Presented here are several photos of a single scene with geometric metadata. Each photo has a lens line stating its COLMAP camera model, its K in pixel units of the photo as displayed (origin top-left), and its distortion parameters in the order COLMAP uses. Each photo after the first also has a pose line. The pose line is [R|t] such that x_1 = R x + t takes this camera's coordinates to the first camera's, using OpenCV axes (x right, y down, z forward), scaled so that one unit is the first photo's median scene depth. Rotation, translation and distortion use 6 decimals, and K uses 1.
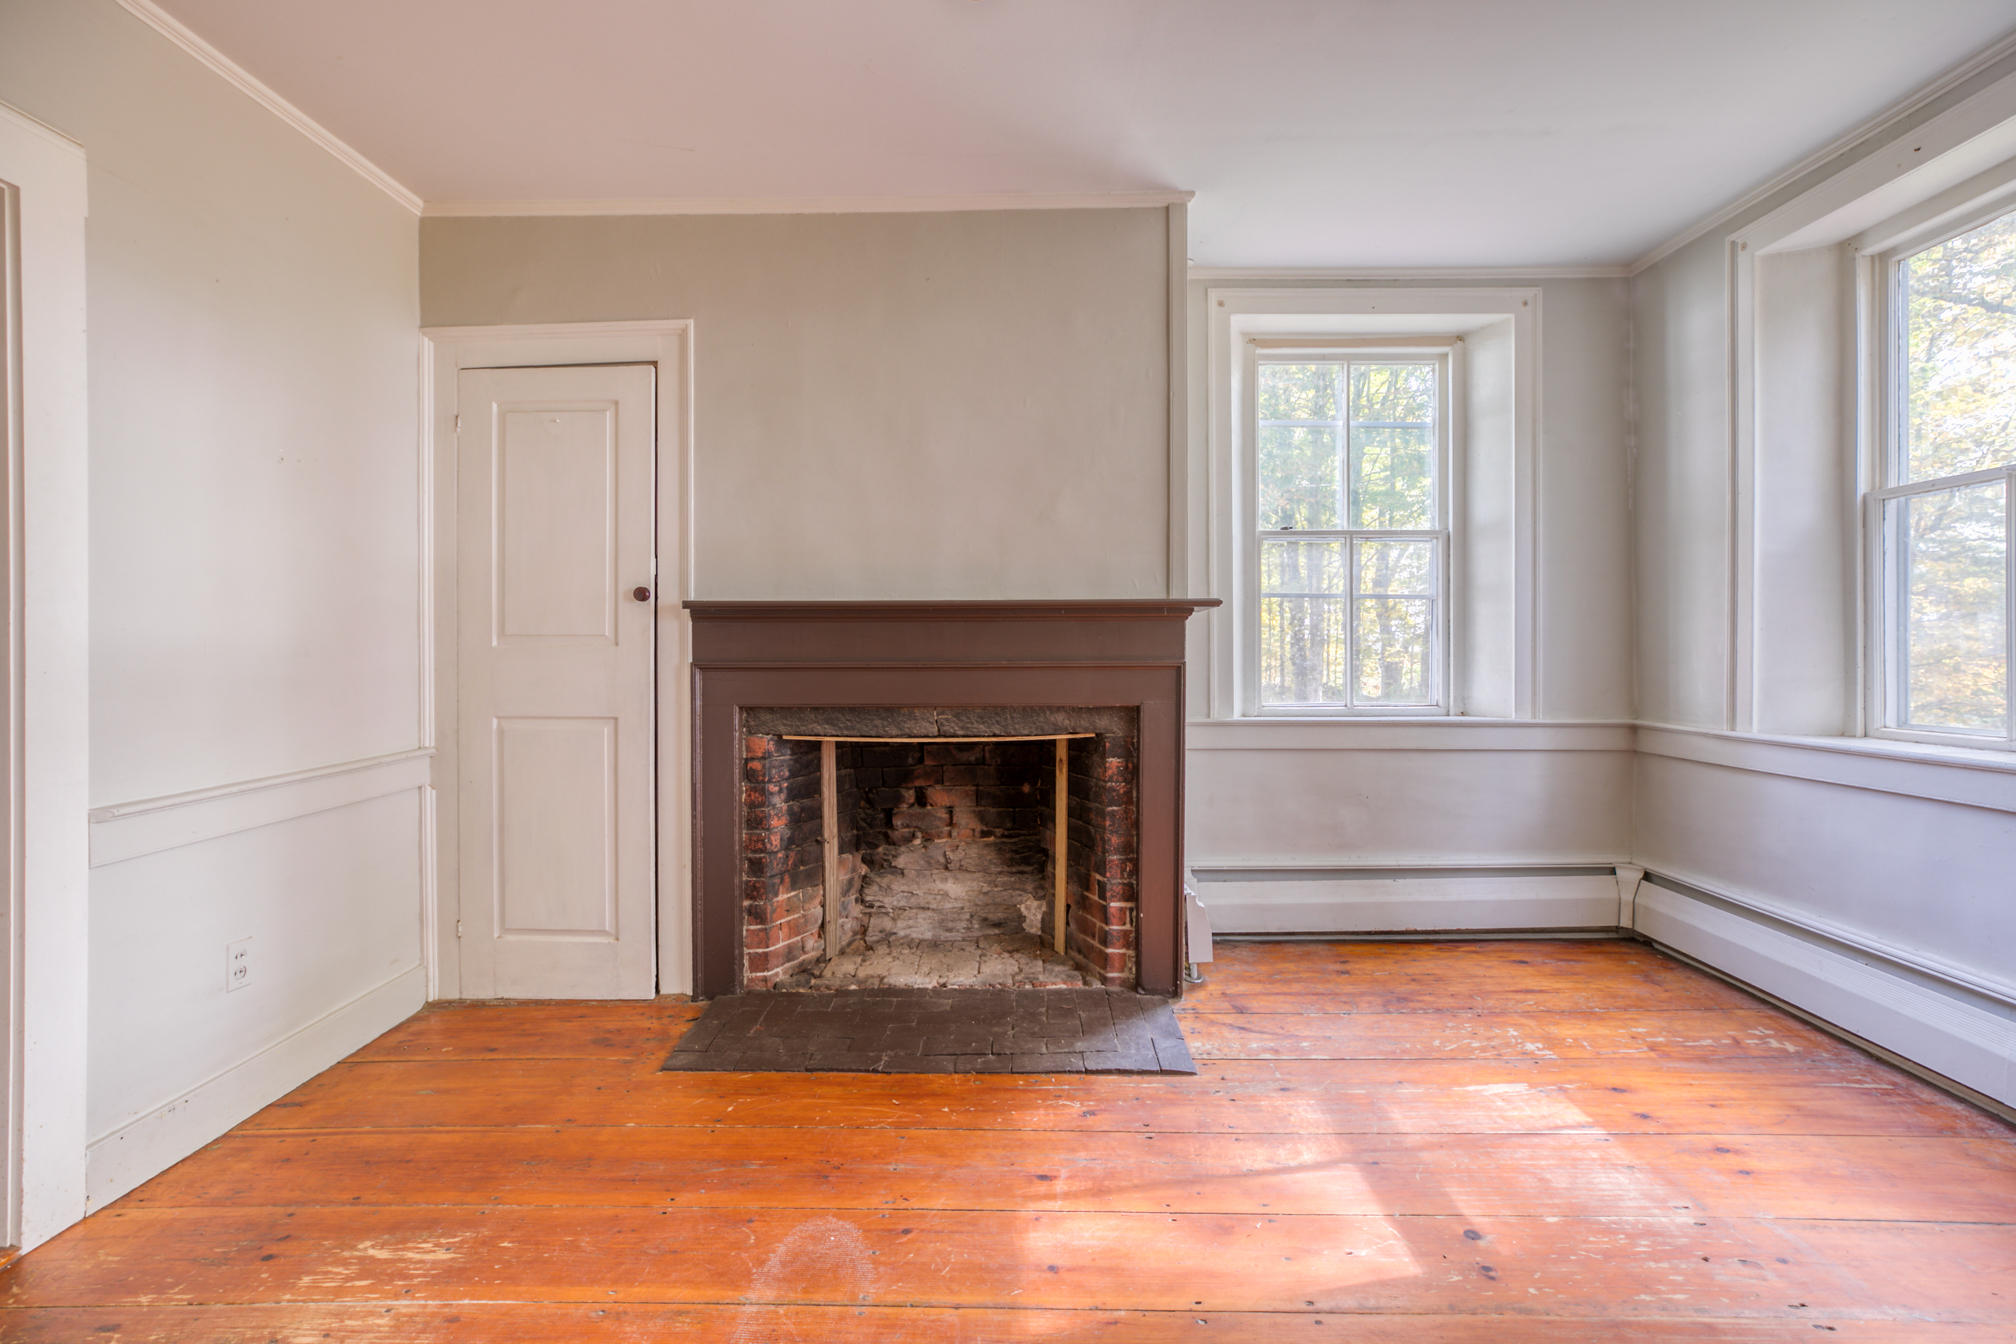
lens RADIAL K [[932.2, 0, 1006.0], [0, 932.2, 648.1], [0, 0, 1]] dist [-0.022249, 0.013869]
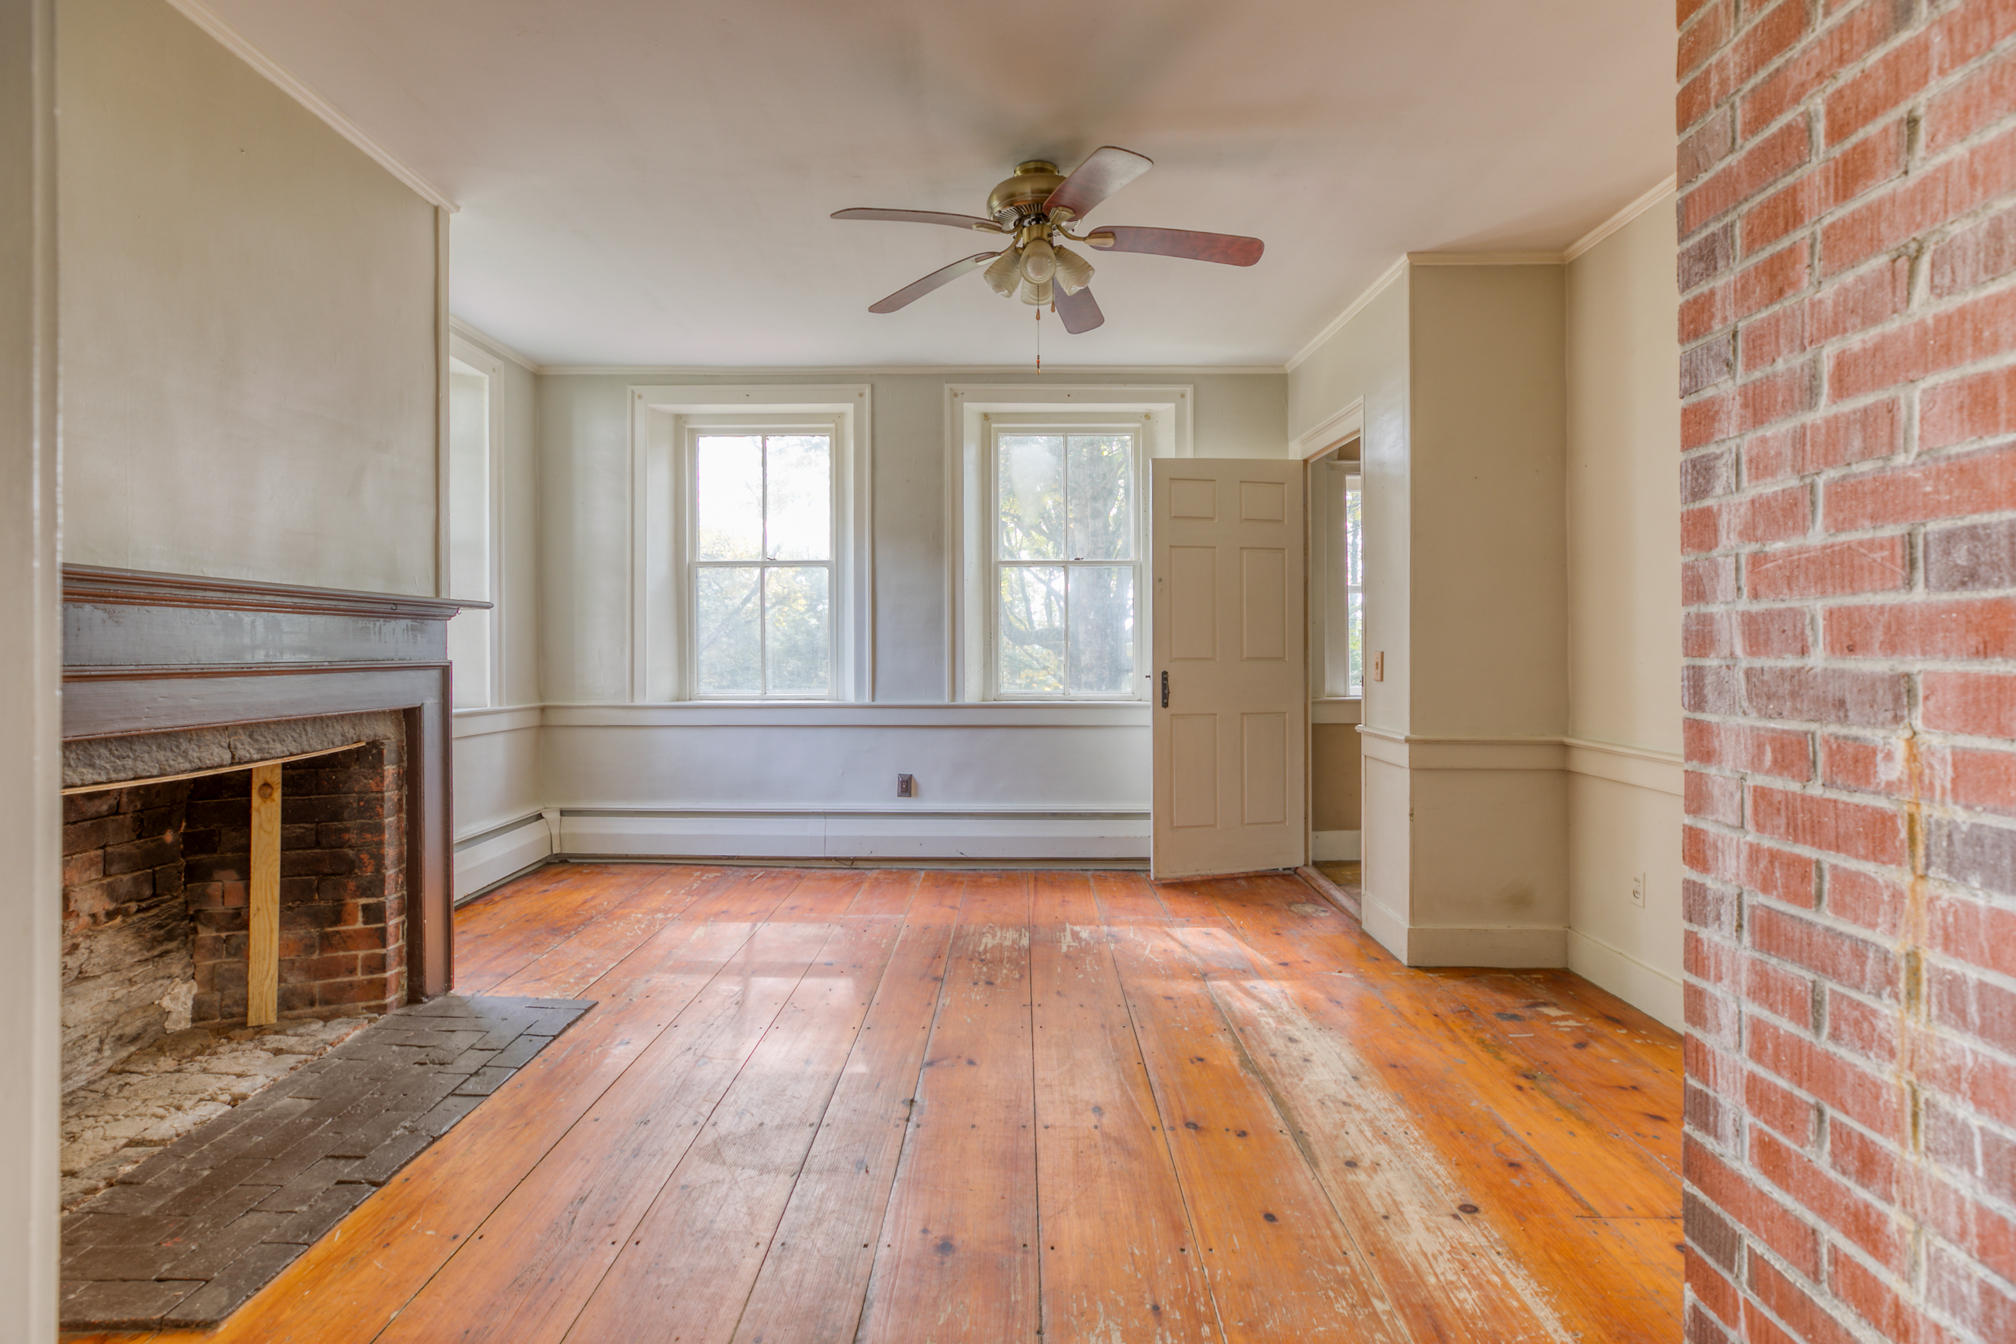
lens RADIAL K [[932.2, 0, 1006.0], [0, 932.2, 648.1], [0, 0, 1]] dist [-0.022249, 0.013869]
pose [[-0.008733, 0.005930, 0.999944, -0.802207], [0.000353, 0.999982, -0.005927, 0.006384], [-0.999962, 0.000301, -0.008735, 0.386049]]
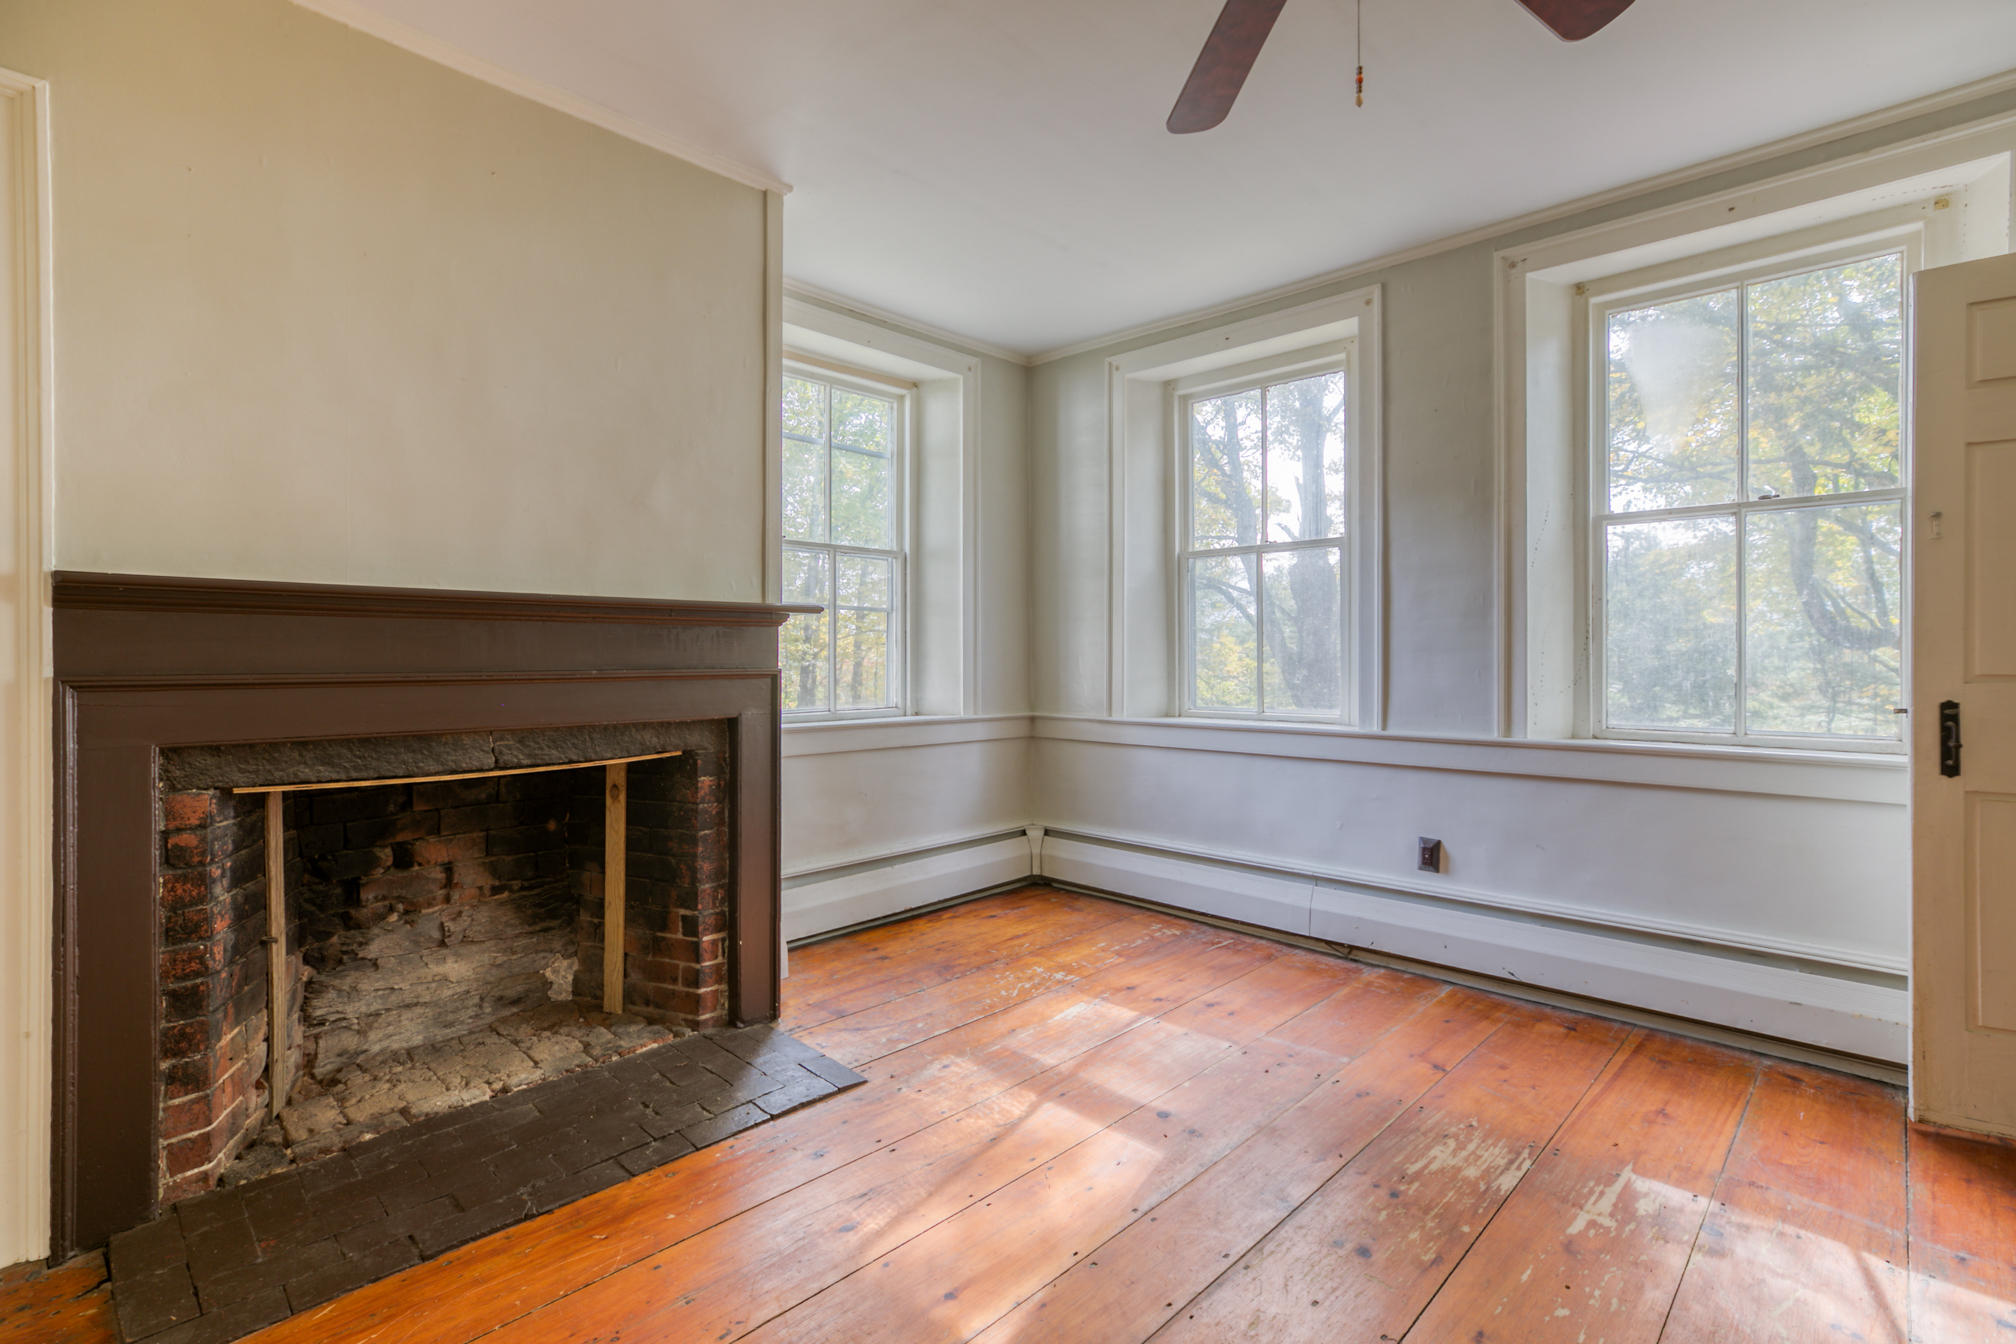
lens RADIAL K [[938.9, 0, 1009.8], [0, 938.9, 652.4], [0, 0, 1]] dist [-0.022359, 0.013954]
pose [[0.679364, 0.005602, 0.733780, -0.346436], [-0.002291, 0.999982, -0.005513, 0.001592], [-0.733797, 0.002064, 0.679365, 0.161741]]
